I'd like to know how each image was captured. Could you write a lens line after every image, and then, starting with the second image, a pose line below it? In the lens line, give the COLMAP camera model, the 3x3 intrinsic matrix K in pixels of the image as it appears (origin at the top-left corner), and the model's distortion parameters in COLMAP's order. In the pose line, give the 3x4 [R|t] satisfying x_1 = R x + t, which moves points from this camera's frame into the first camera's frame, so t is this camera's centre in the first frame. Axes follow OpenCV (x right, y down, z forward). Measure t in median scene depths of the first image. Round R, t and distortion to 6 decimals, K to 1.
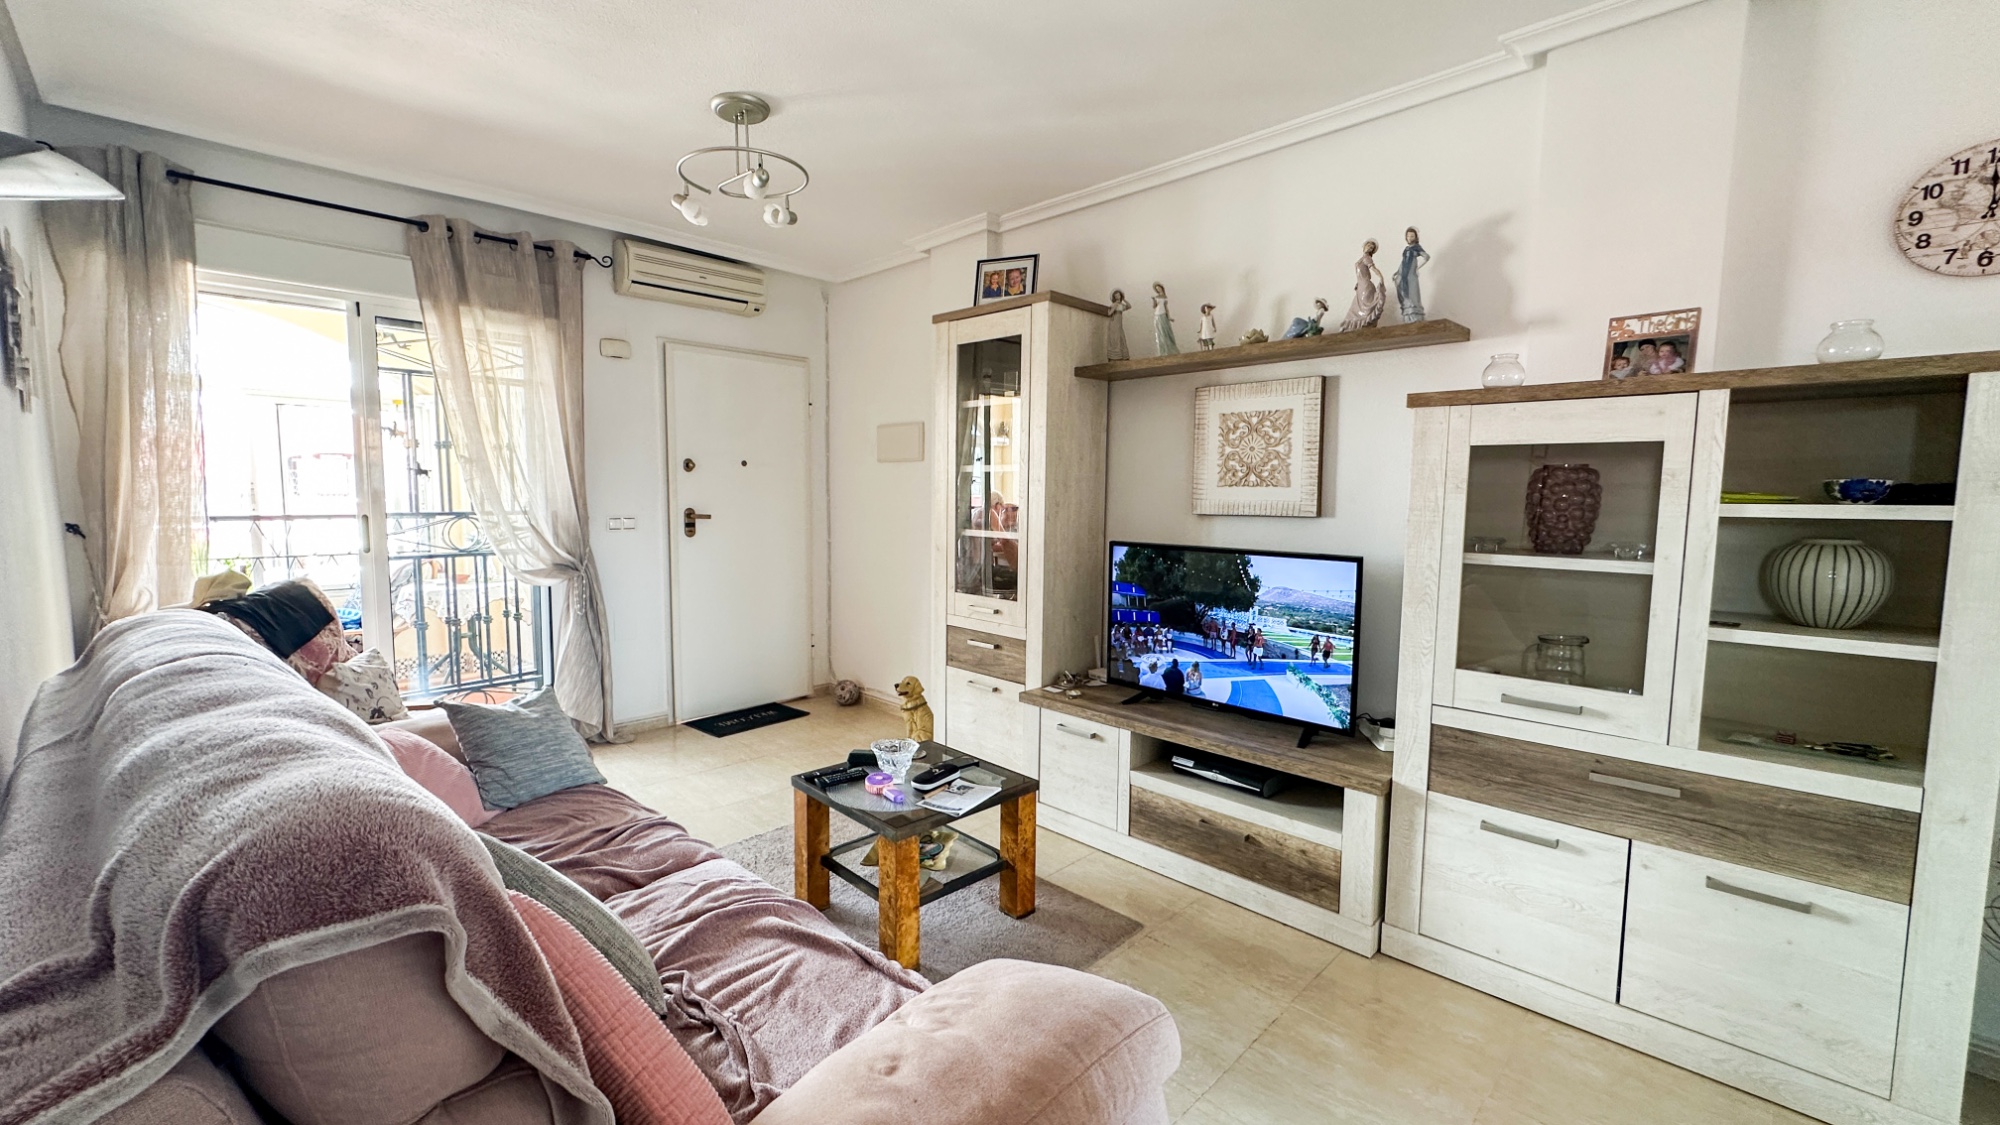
lens RADIAL K [[800.1, 0, 989.4], [0, 800.1, 555.0], [0, 0, 1]] dist [-0.001824, 0.000511]
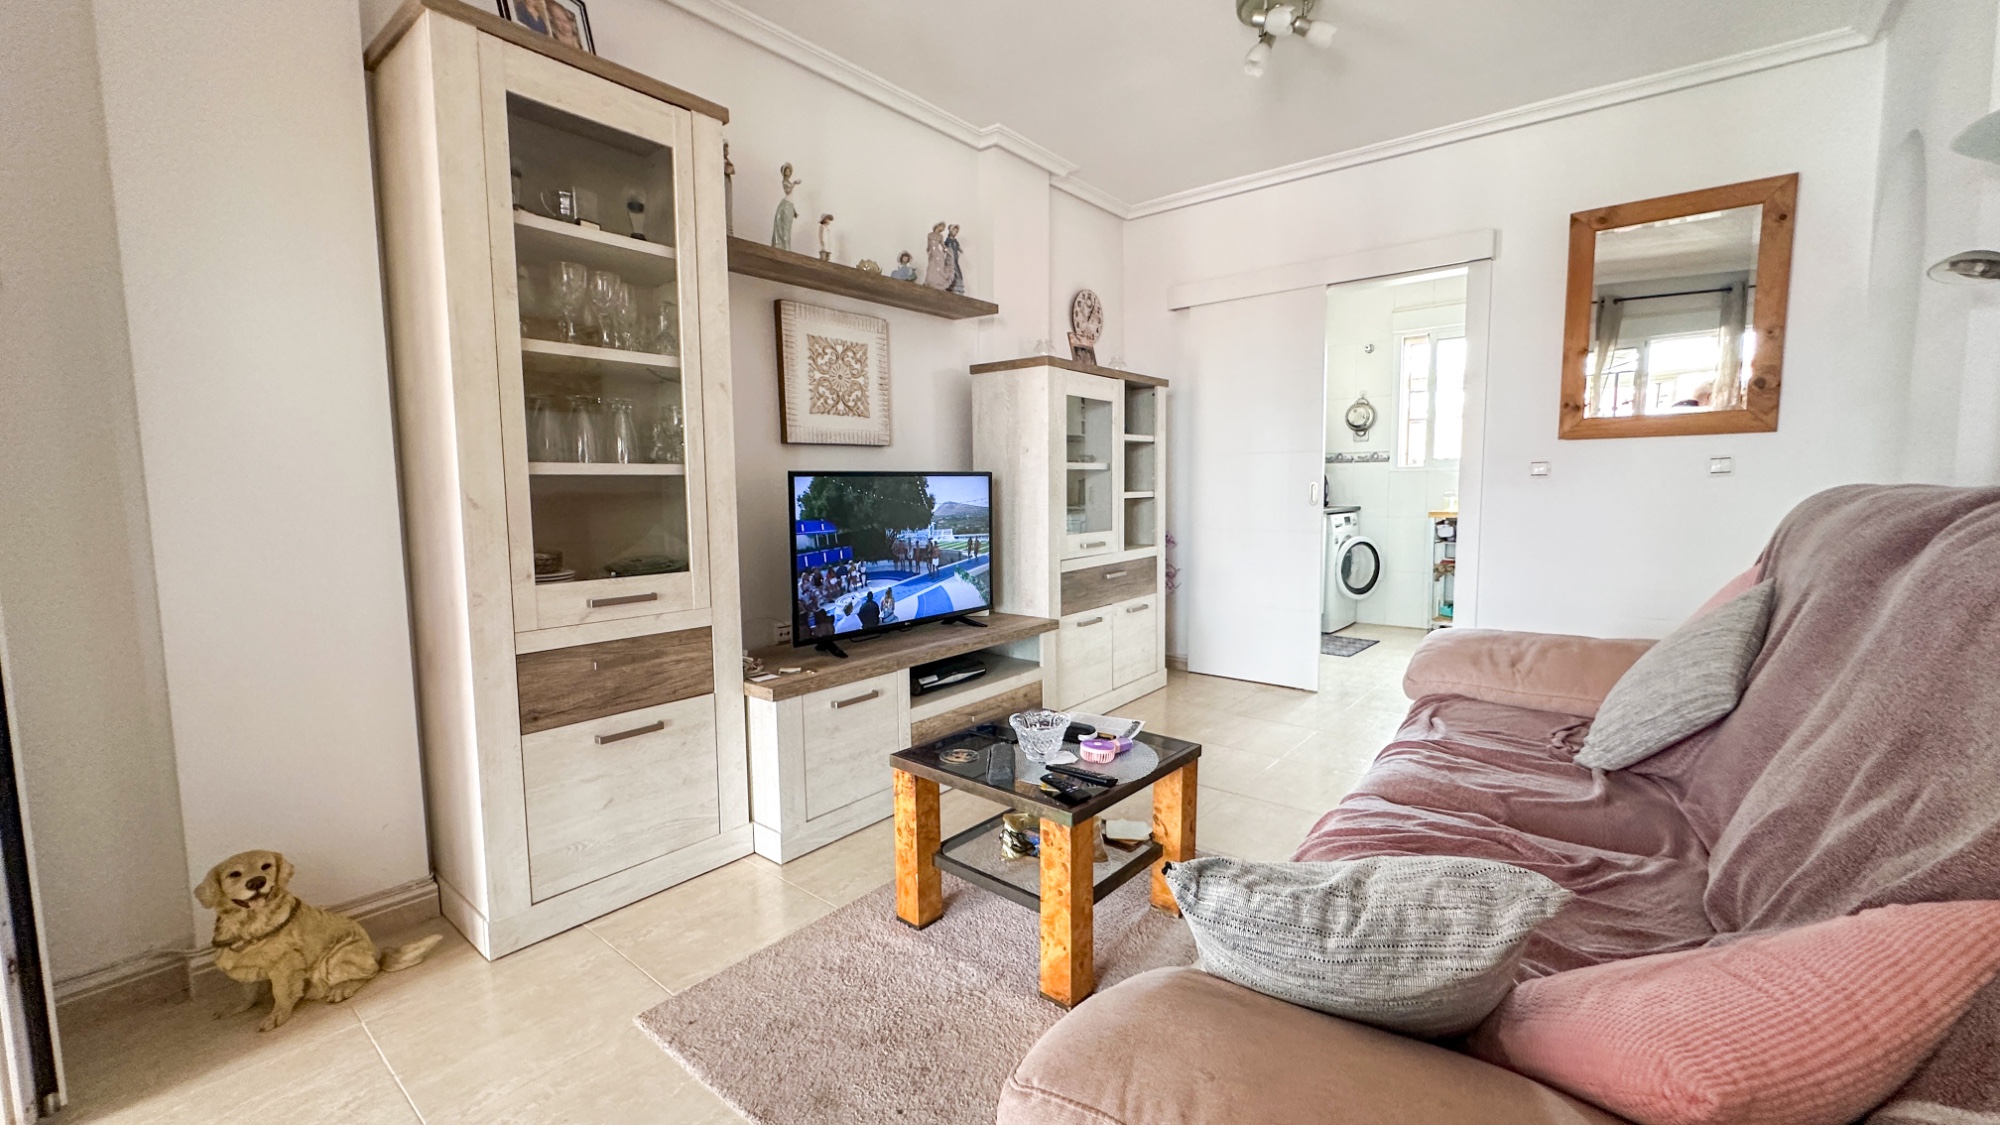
lens RADIAL K [[800.1, 0, 994.1], [0, 800.1, 557.3], [0, 0, 1]] dist [-0.001824, 0.000511]
pose [[-0.099762, -0.100327, 0.989940, -0.863311], [0.090622, 0.989853, 0.109451, -0.001580], [-0.990876, 0.100630, -0.089658, 1.123999]]
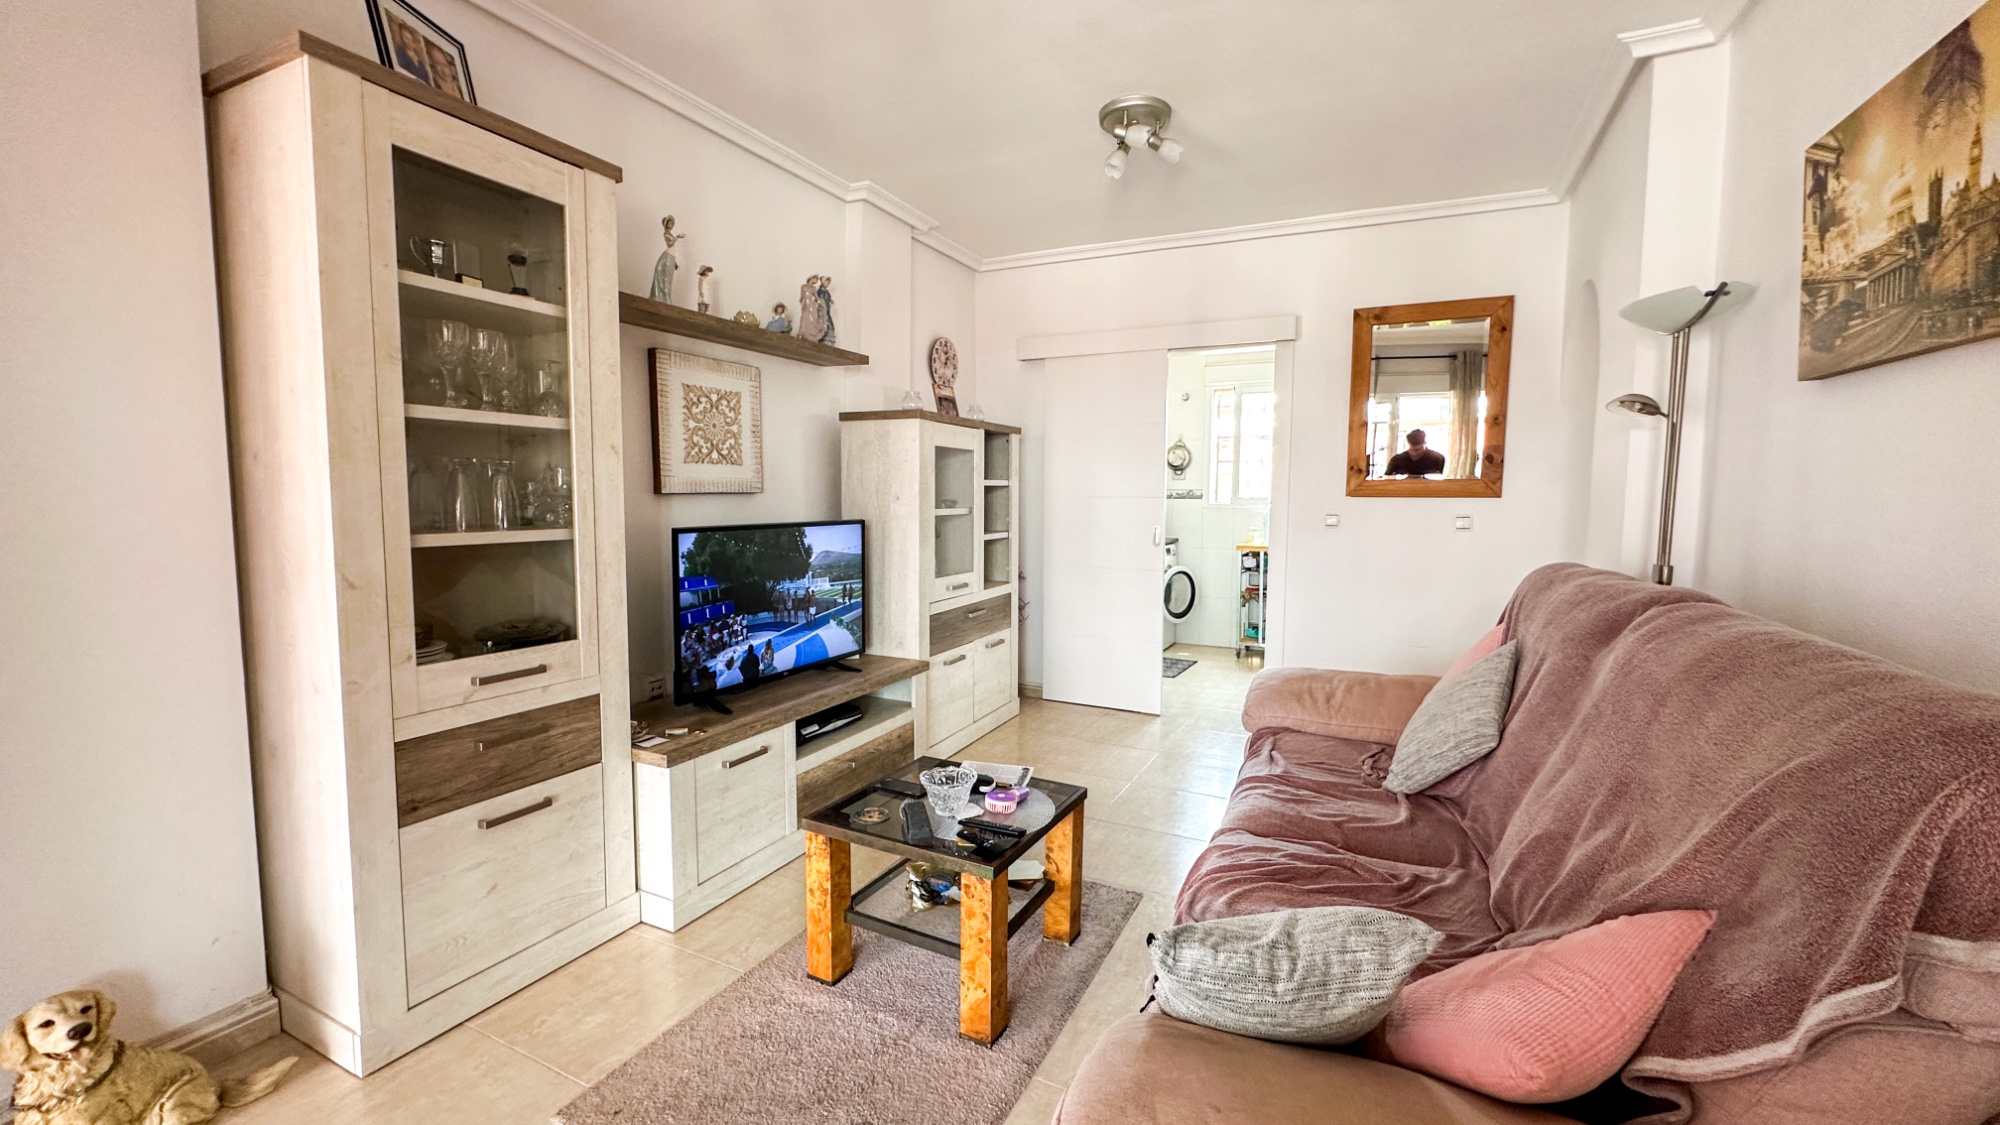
lens RADIAL K [[800.1, 0, 995.7], [0, 800.1, 557.2], [0, 0, 1]] dist [-0.001824, 0.000511]
pose [[-0.322248, -0.088471, 0.942512, -0.898754], [0.067159, 0.990978, 0.115982, -0.076444], [-0.944270, 0.100673, -0.313399, 1.217379]]
